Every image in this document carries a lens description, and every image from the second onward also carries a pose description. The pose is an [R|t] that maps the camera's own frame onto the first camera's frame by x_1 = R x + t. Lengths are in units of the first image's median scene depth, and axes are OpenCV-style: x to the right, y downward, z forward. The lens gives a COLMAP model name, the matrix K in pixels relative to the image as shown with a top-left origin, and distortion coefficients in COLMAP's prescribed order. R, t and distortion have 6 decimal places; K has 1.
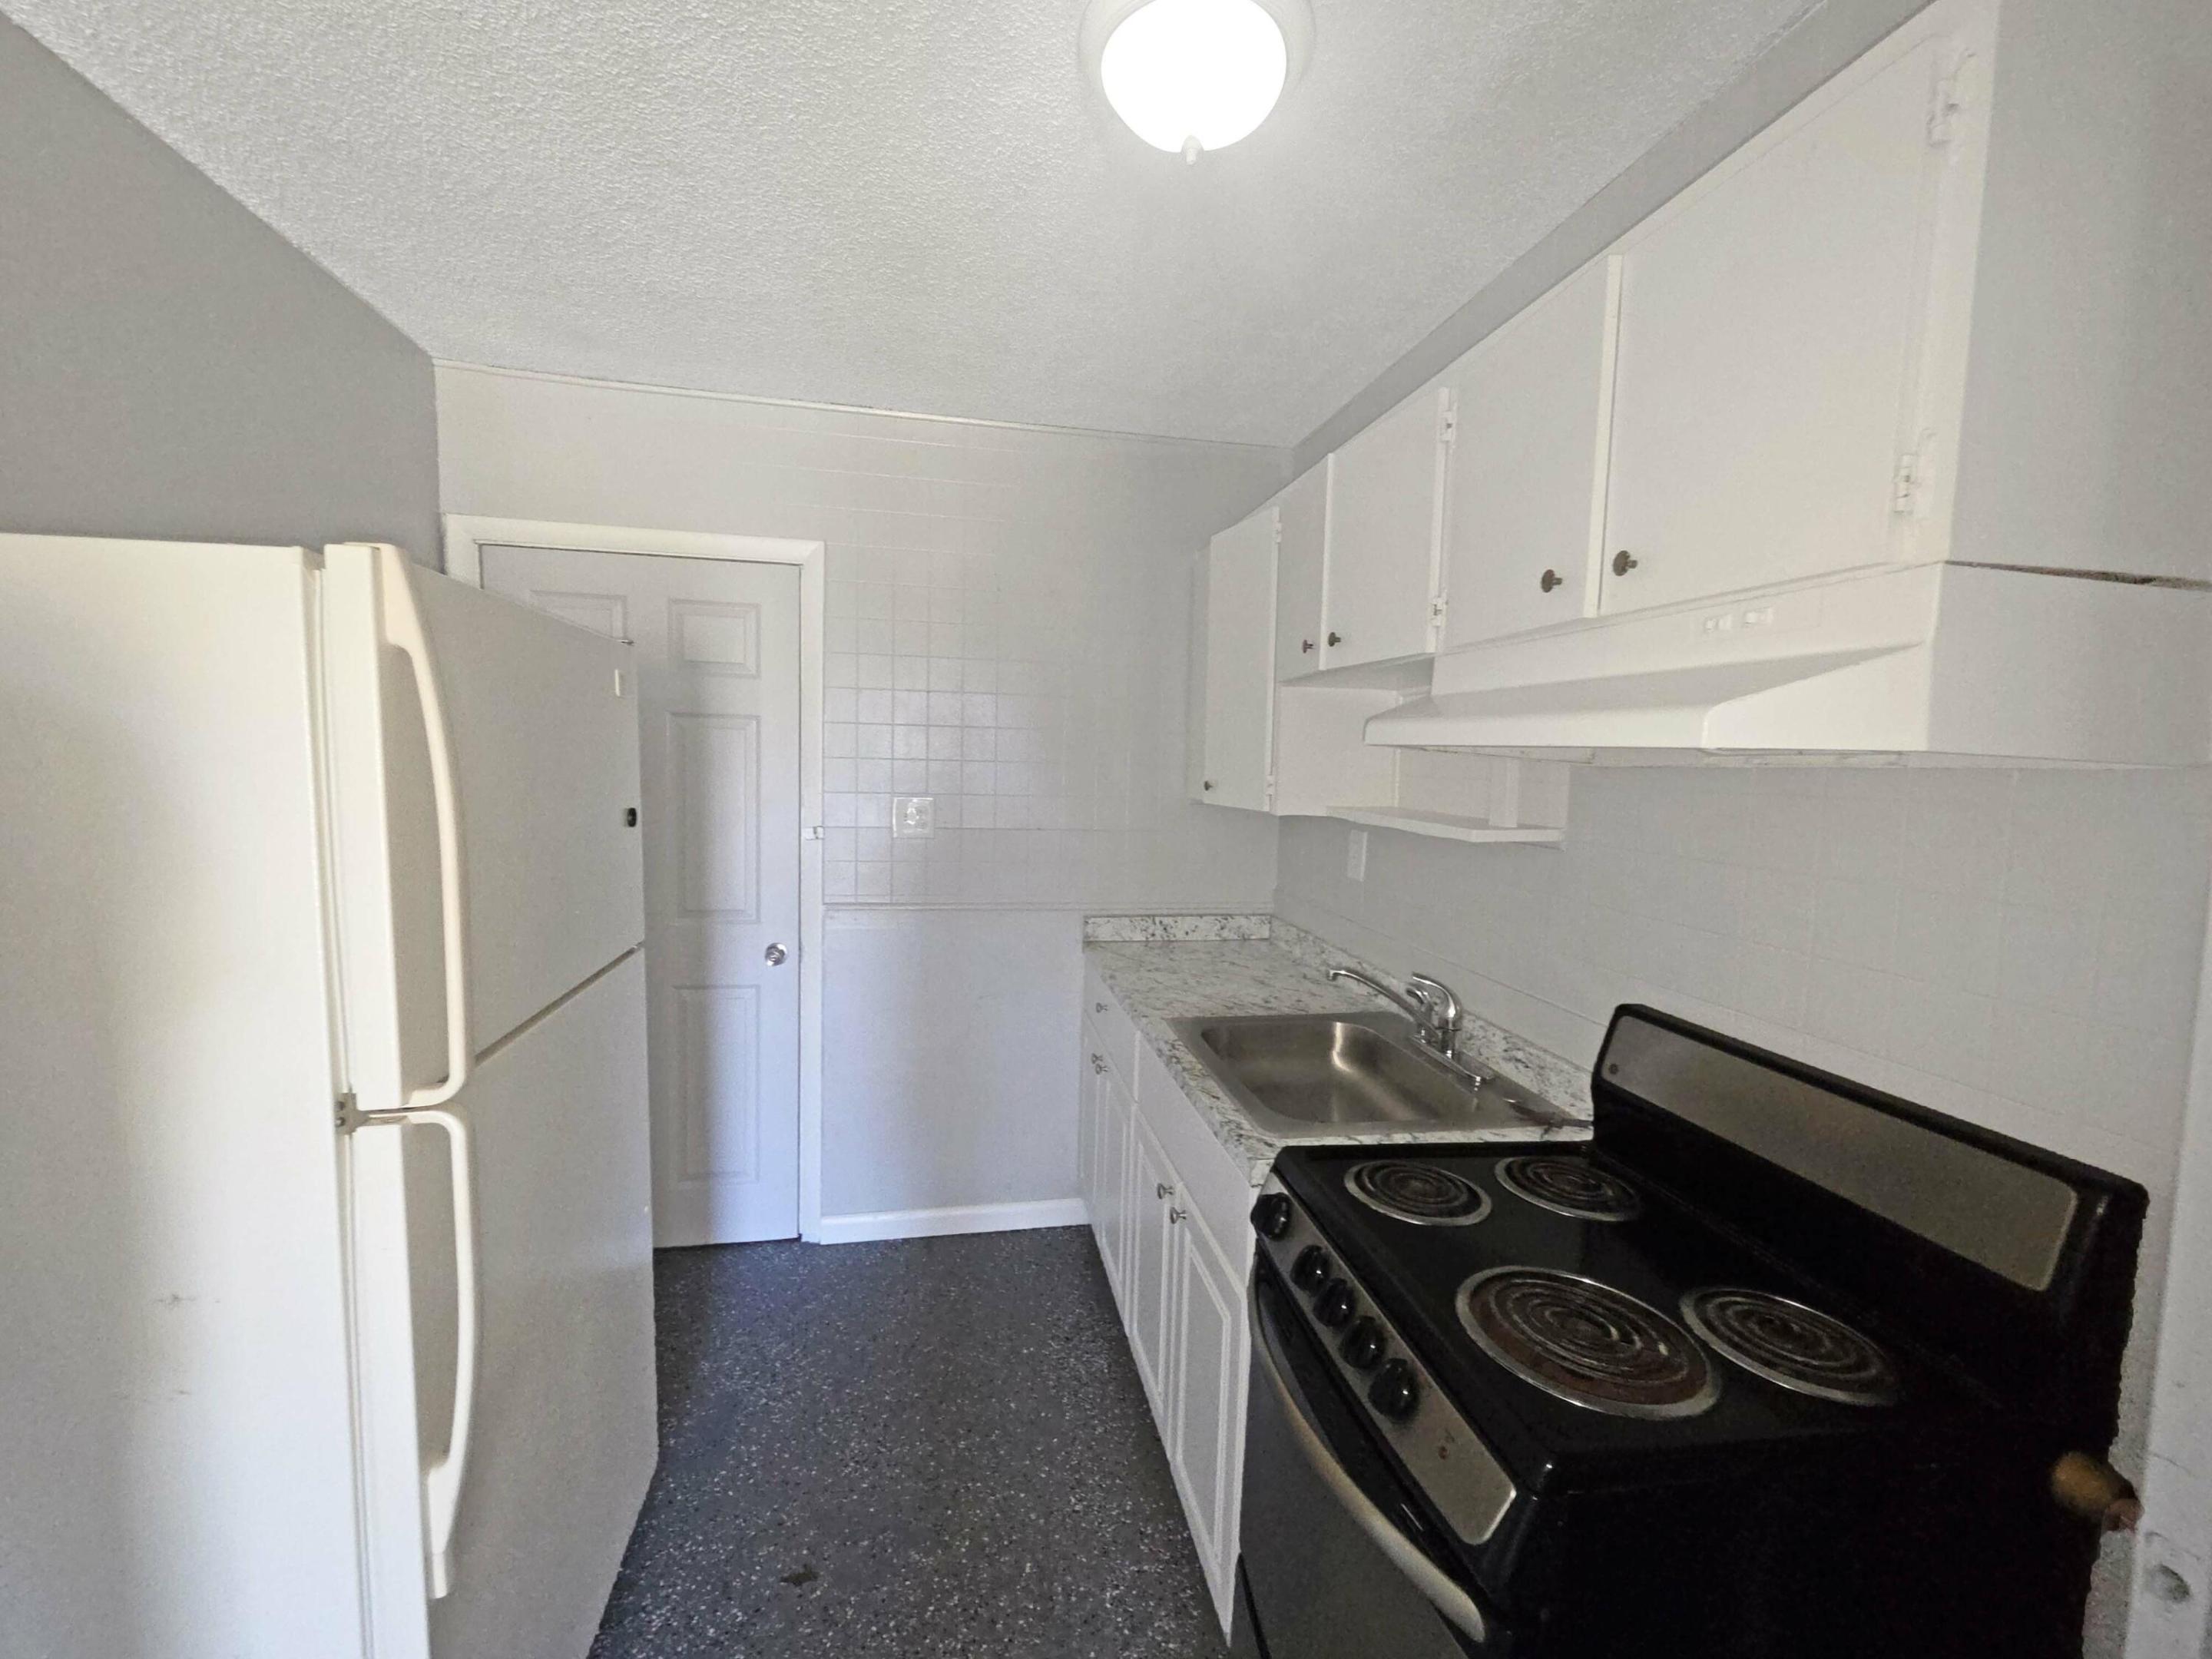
lens RADIAL K [[913.6, 0, 1110.7], [0, 913.6, 825.1], [0, 0, 1]] dist [0.001469, 0.000181]
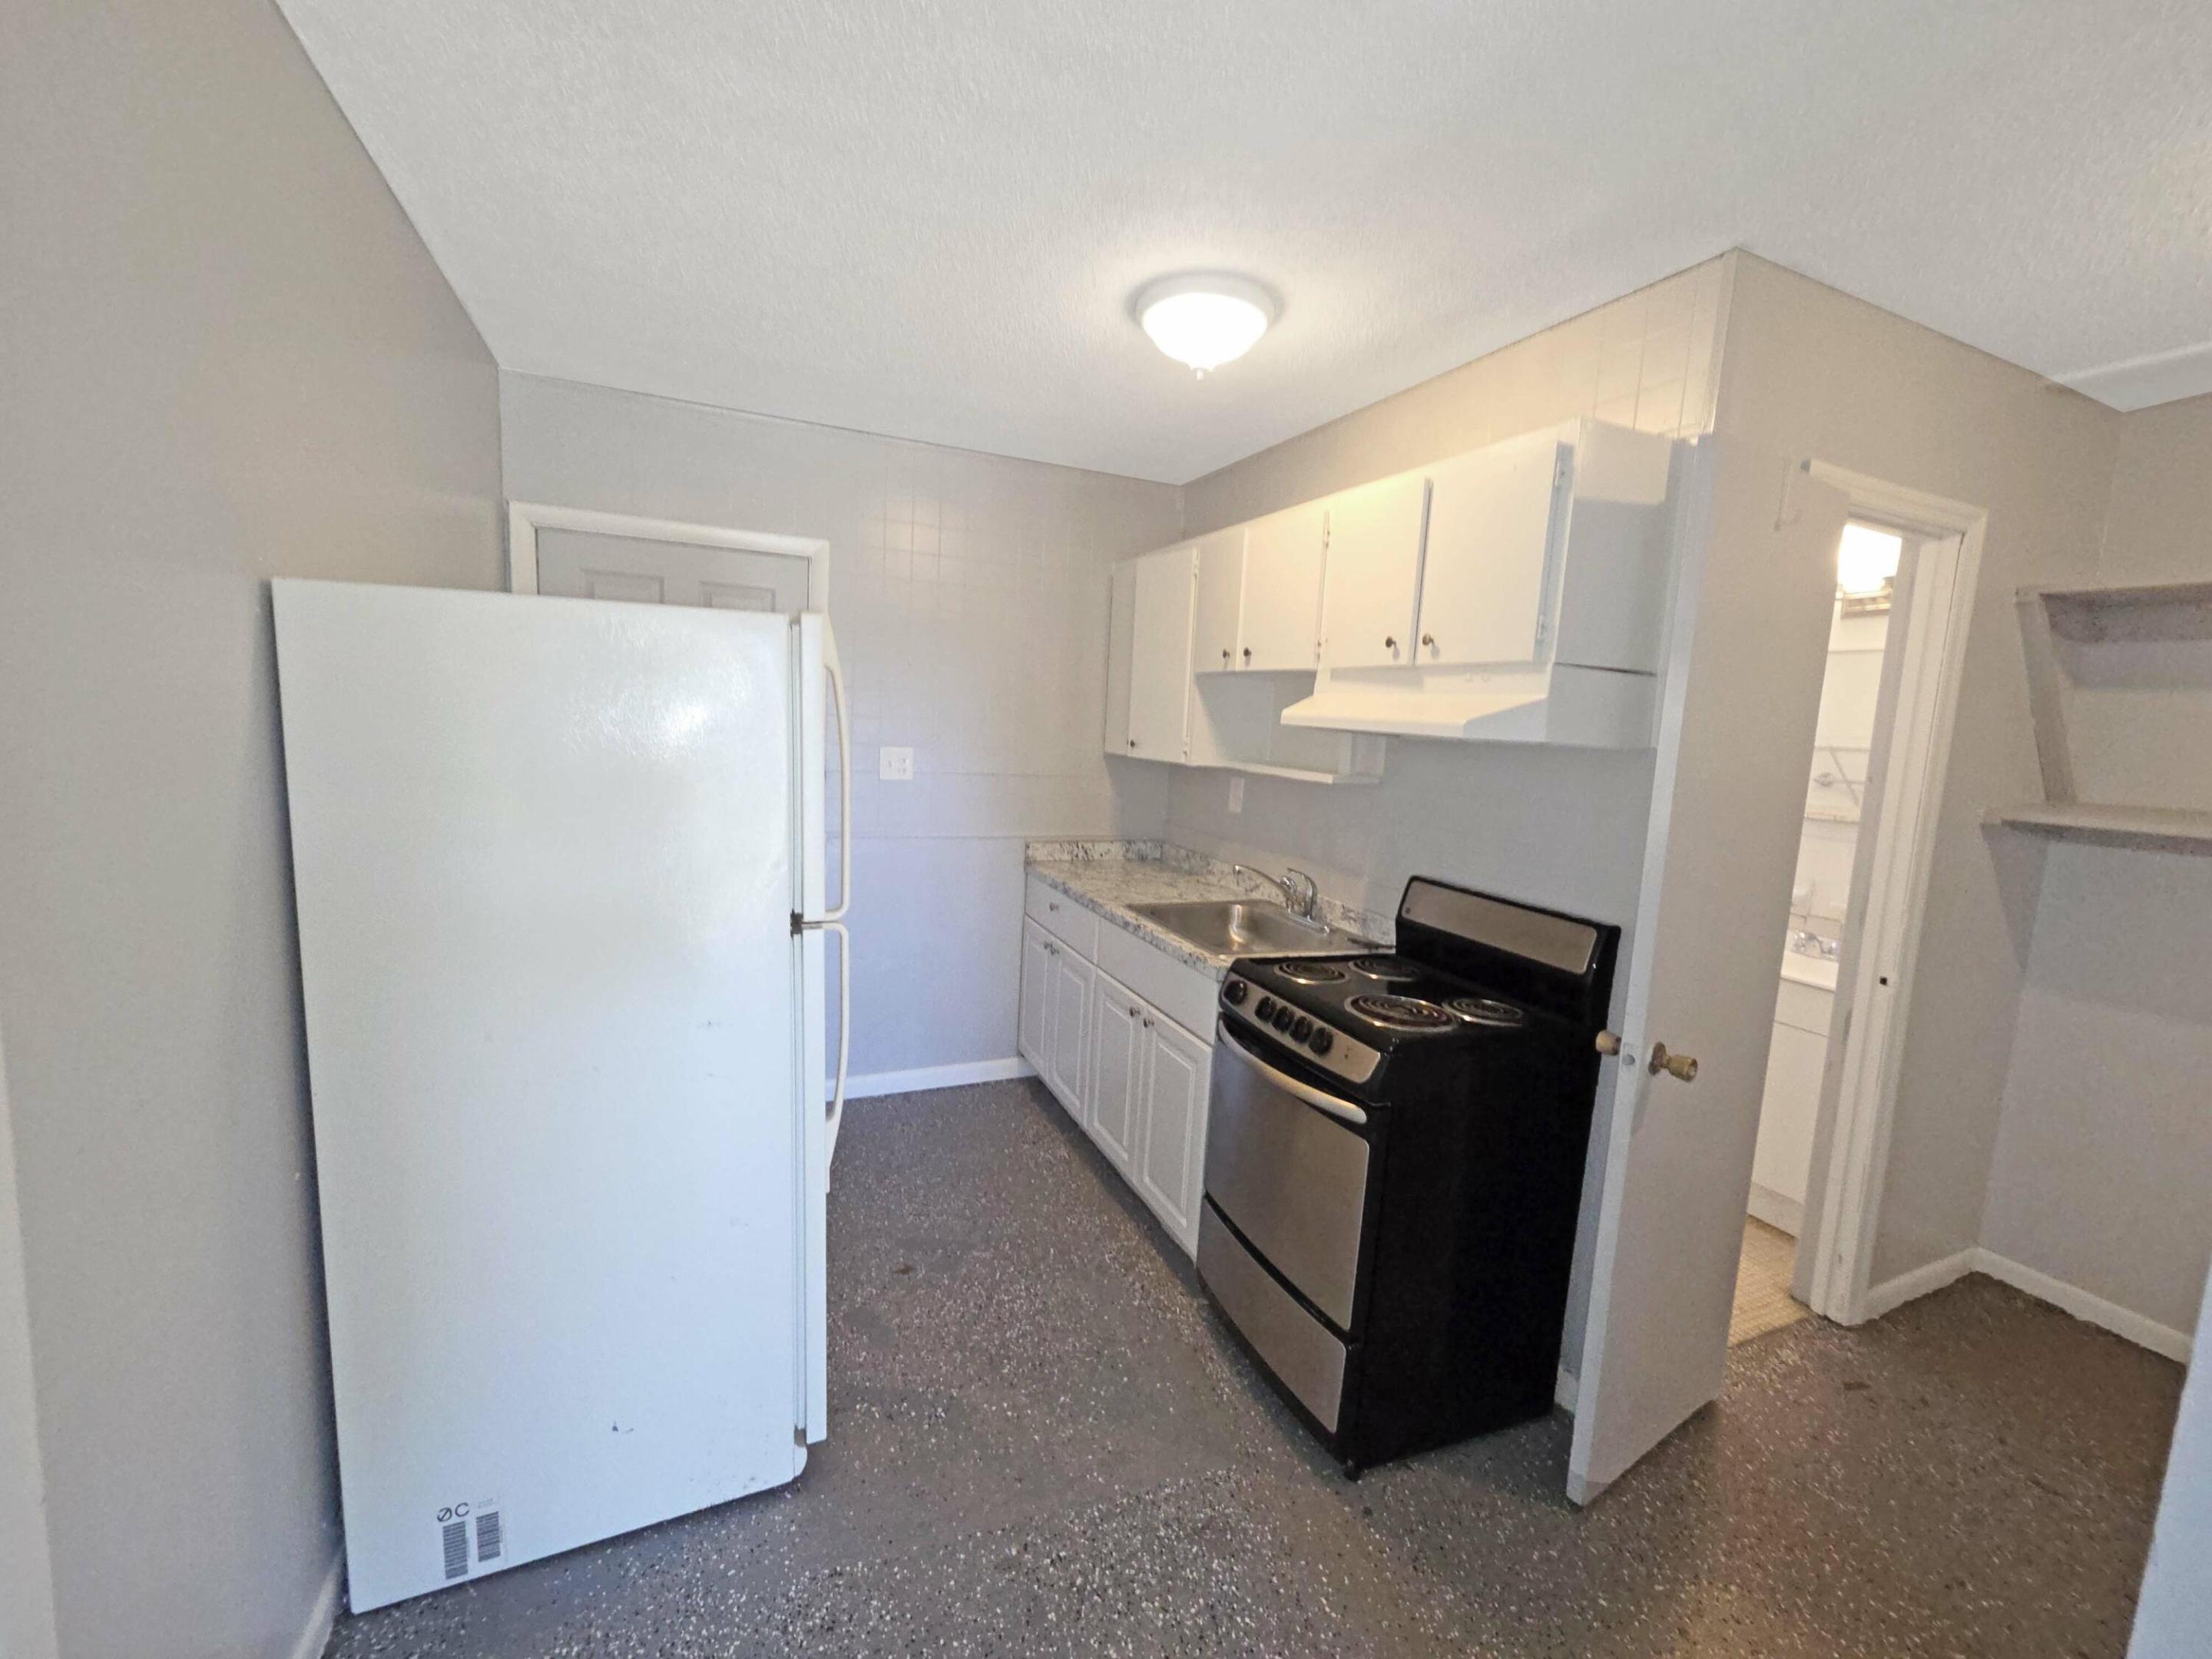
lens RADIAL K [[913.6, 0, 1110.7], [0, 913.6, 825.1], [0, 0, 1]] dist [0.001469, 0.000181]
pose [[0.976047, -0.002739, 0.217541, -0.380234], [-0.009468, 0.998439, 0.055052, 0.006114], [-0.217352, -0.055793, 0.974498, -0.567147]]
